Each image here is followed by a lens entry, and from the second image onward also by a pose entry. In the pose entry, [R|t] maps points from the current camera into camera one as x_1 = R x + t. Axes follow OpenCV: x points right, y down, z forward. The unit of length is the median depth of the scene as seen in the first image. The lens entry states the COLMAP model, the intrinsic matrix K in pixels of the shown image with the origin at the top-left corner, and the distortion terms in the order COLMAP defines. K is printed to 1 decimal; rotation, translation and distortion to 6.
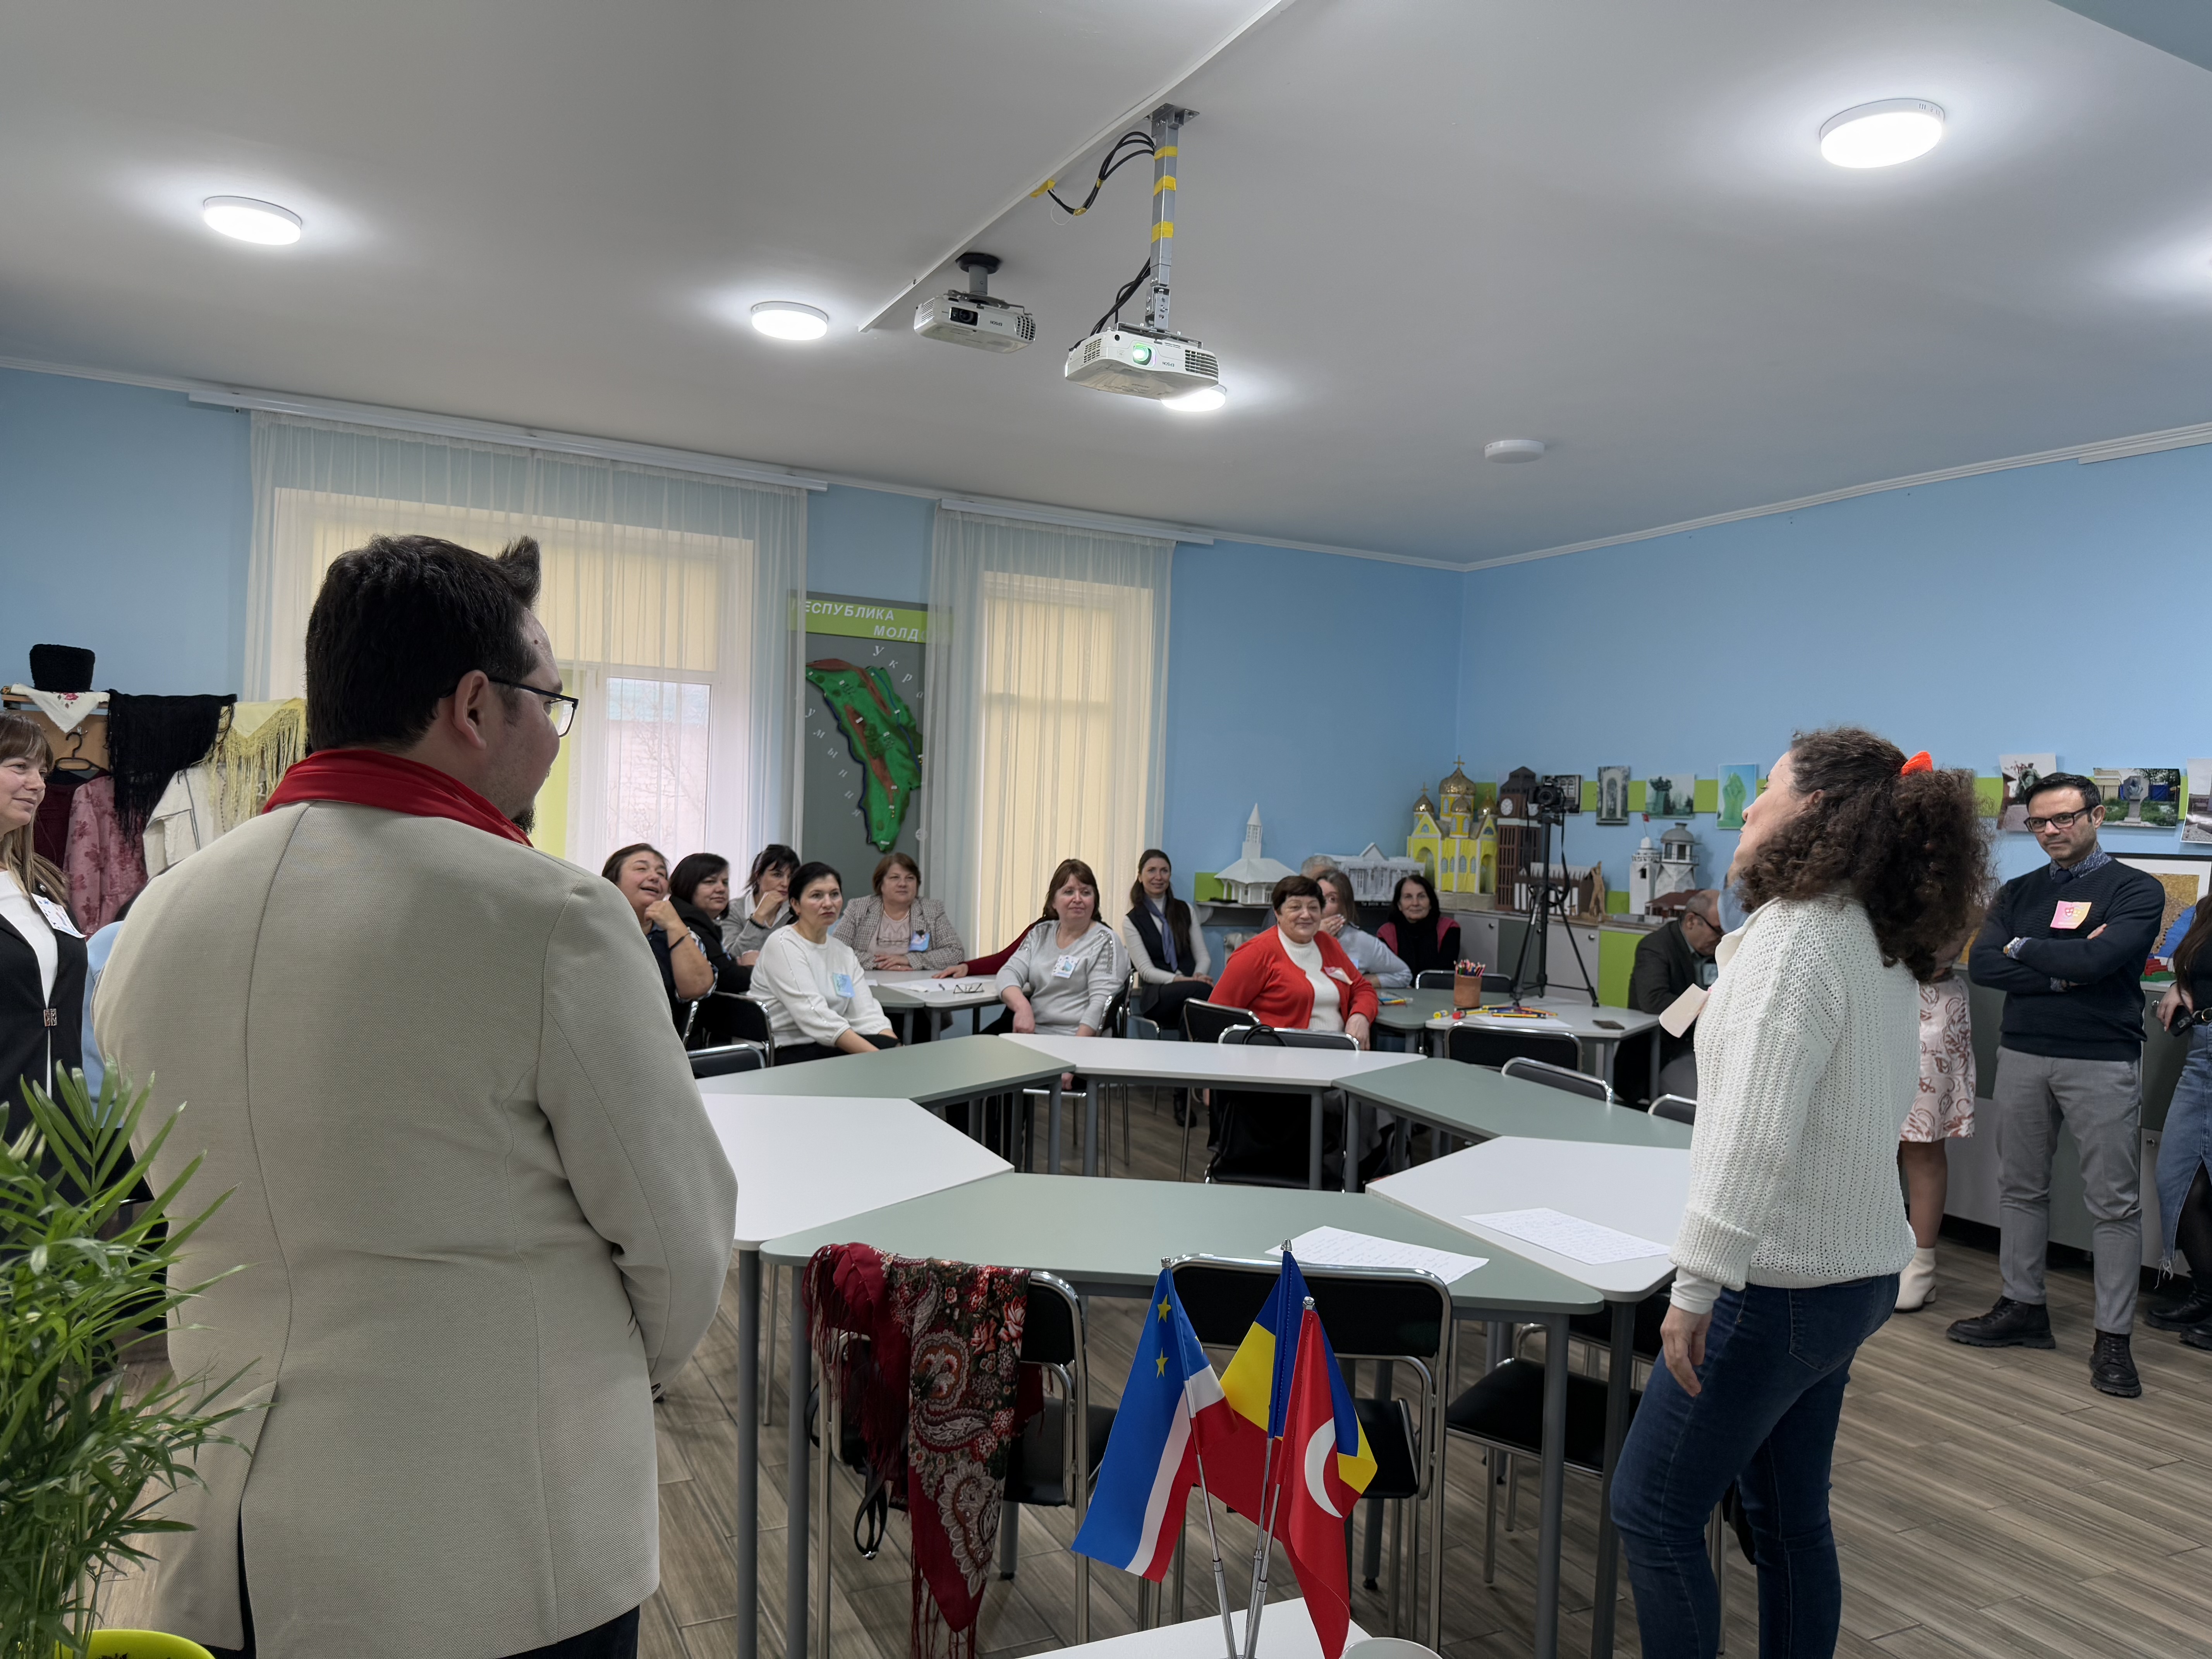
lens RADIAL K [[1537.9, 0, 1129.1], [0, 1537.9, 839.3], [0, 0, 1]] dist [-0.006736, -0.012647]
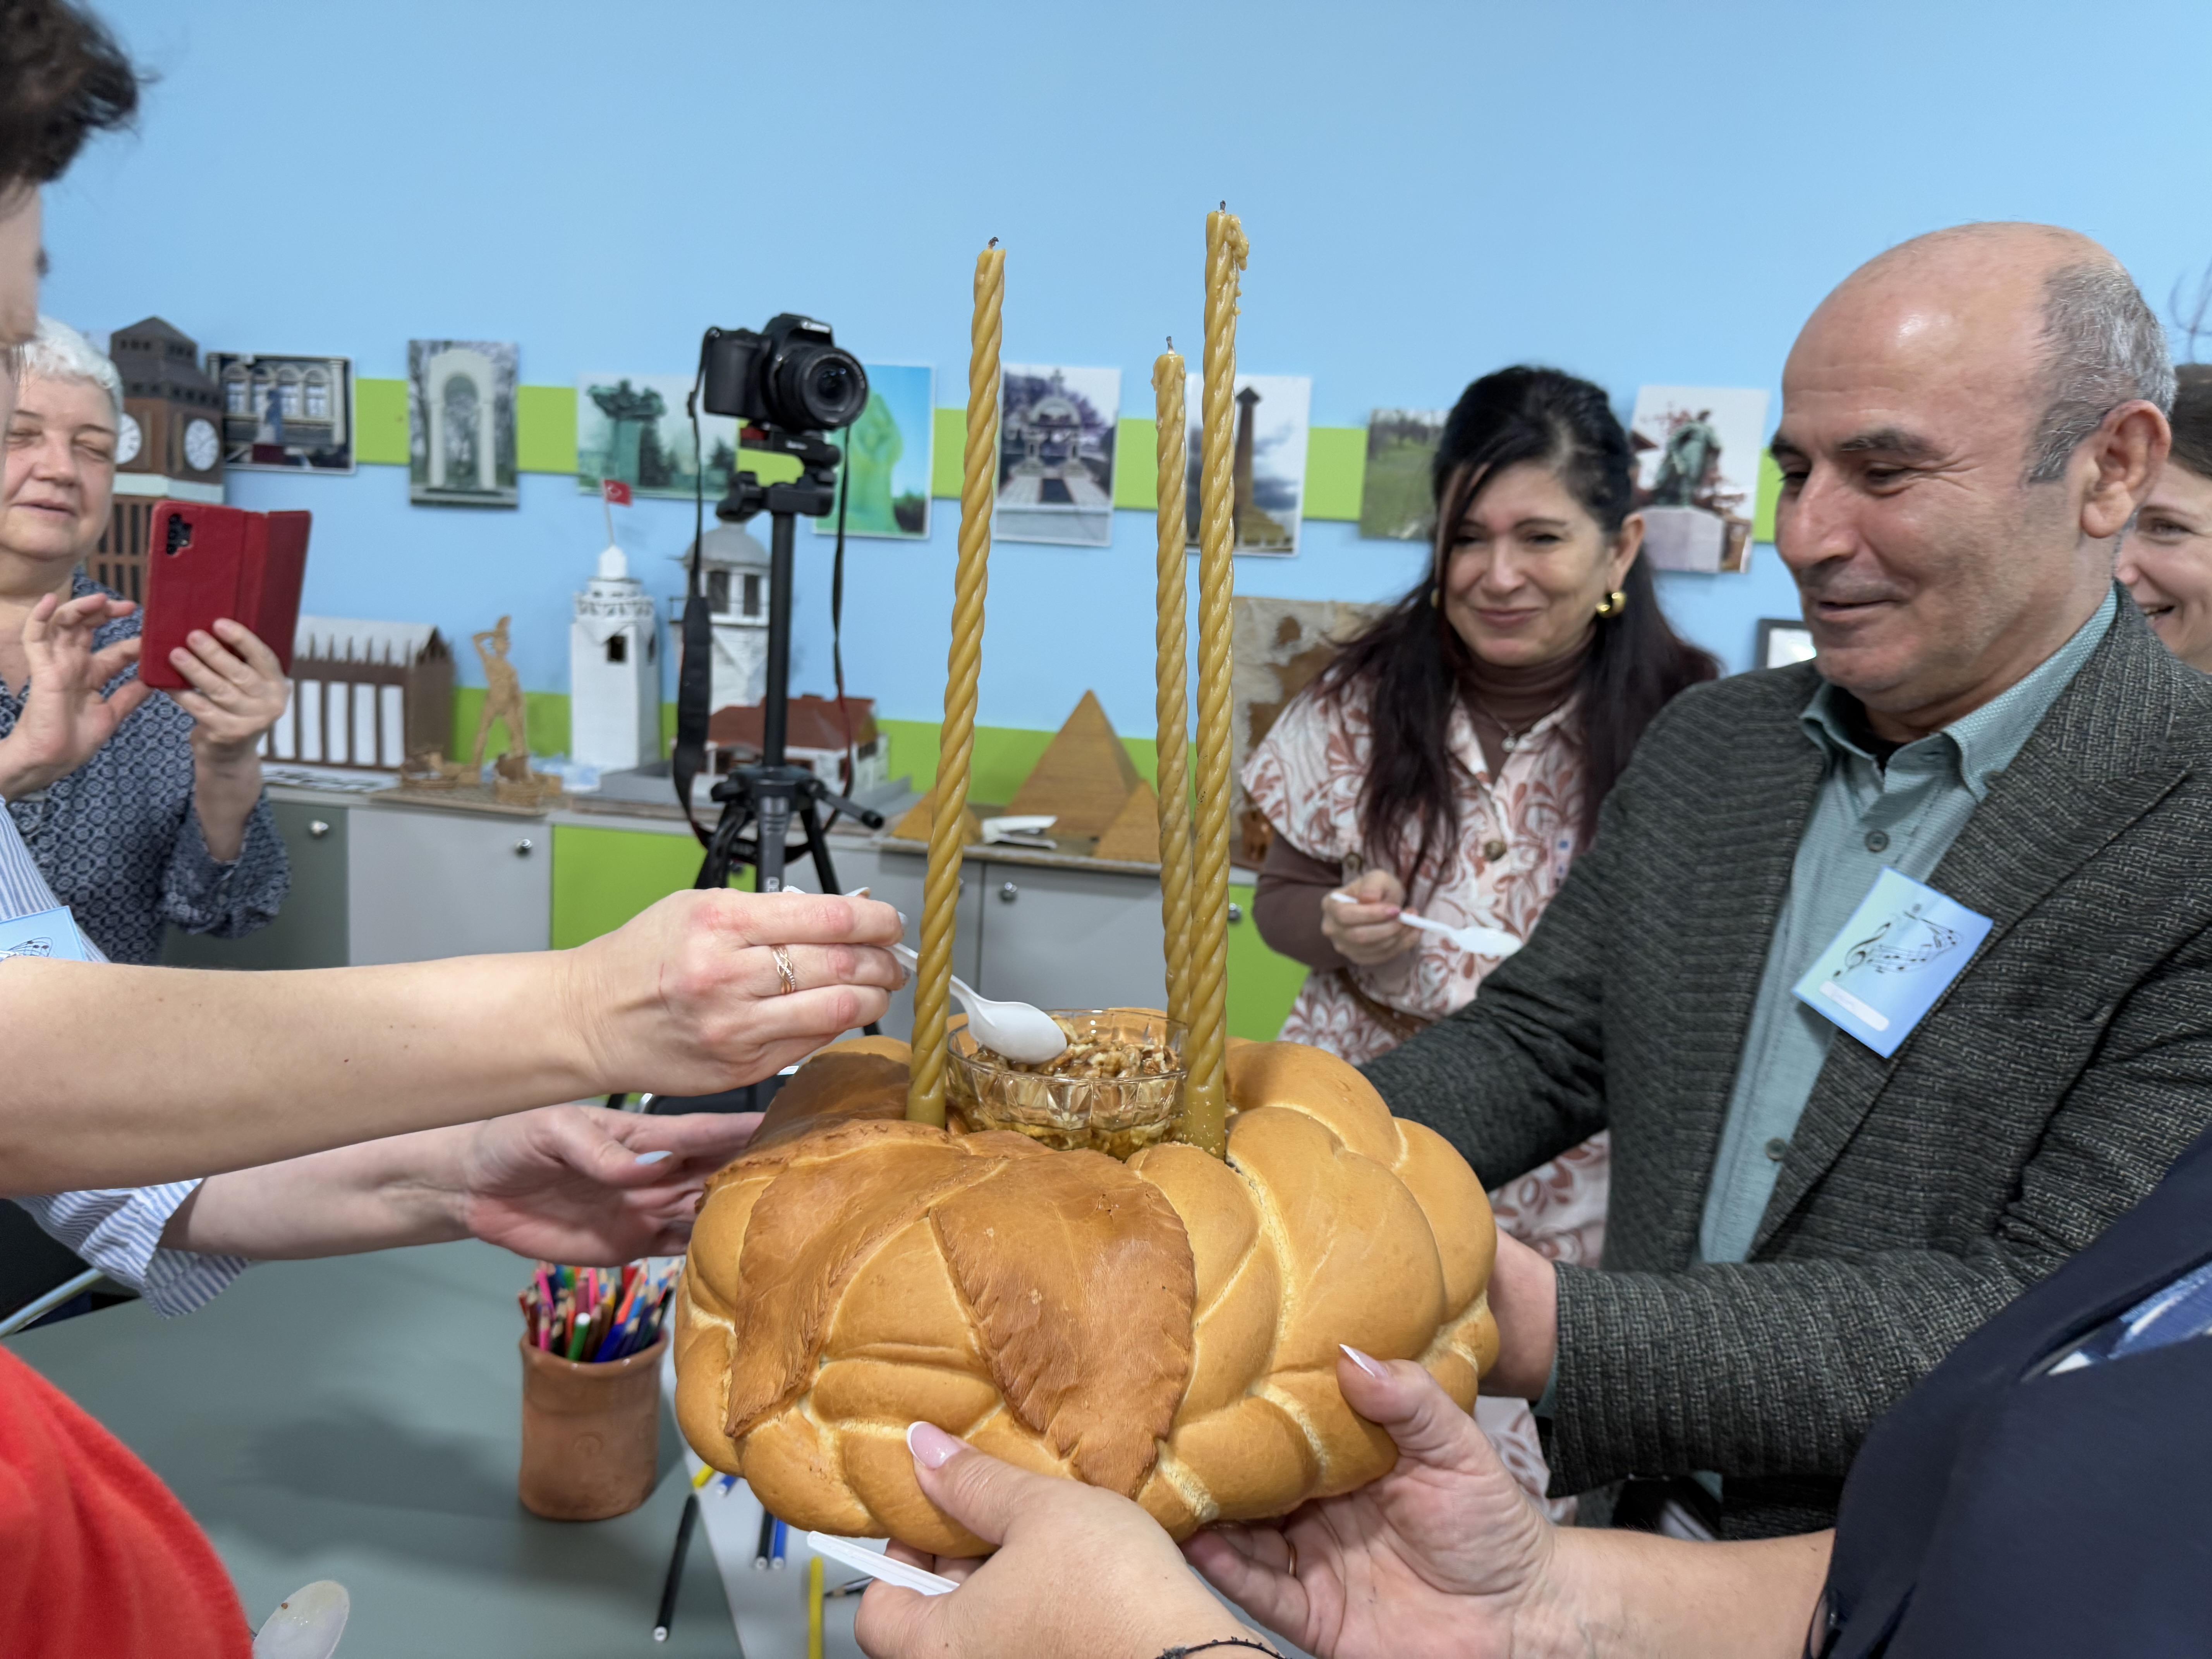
lens RADIAL K [[1537.9, 0, 1102.1], [0, 1537.9, 832.6], [0, 0, 1]] dist [-0.006736, -0.012647]
pose [[0.551277, -0.139798, 0.822527, 0.091313], [-0.028974, 0.982060, 0.186331, -0.006114], [-0.833819, -0.126552, 0.537337, 0.704509]]
